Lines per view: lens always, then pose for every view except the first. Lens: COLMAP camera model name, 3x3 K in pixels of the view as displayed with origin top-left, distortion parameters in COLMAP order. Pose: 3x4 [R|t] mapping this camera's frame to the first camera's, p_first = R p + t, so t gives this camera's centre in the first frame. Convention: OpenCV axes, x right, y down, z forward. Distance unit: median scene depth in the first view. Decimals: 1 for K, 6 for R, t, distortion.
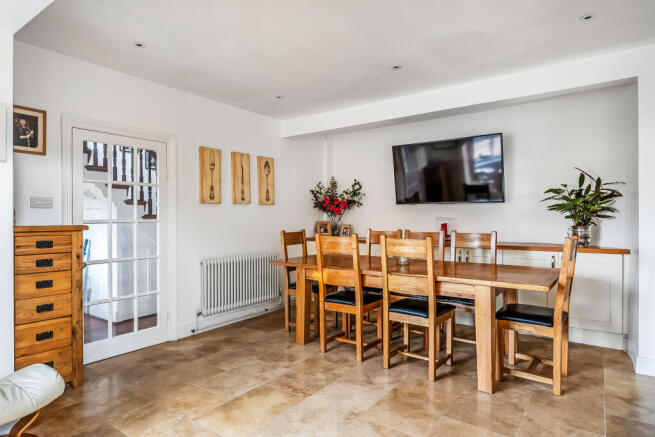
lens RADIAL K [[383.0, 0, 327.5], [0, 383.0, 218.5], [0, 0, 1]] dist [-0.000465, 0.000165]
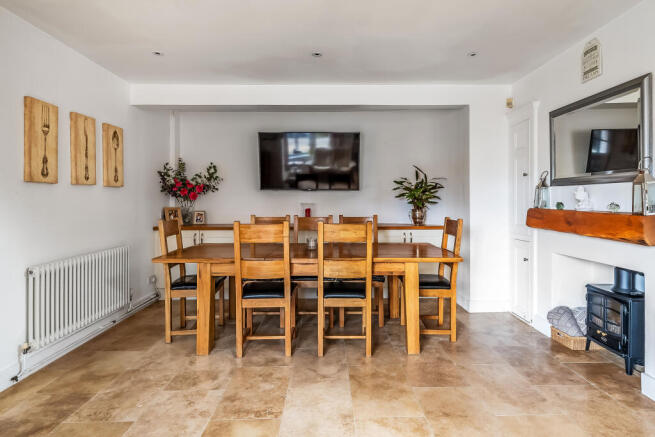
lens RADIAL K [[343.3, 0, 328.4], [0, 343.3, 199.9], [0, 0, 1]] dist [0.000935, -0.000305]
pose [[0.798776, 0.006476, 0.601594, -0.304152], [0.001293, 0.999921, -0.012480, -0.000013], [-0.601627, 0.010746, 0.798705, 0.234870]]
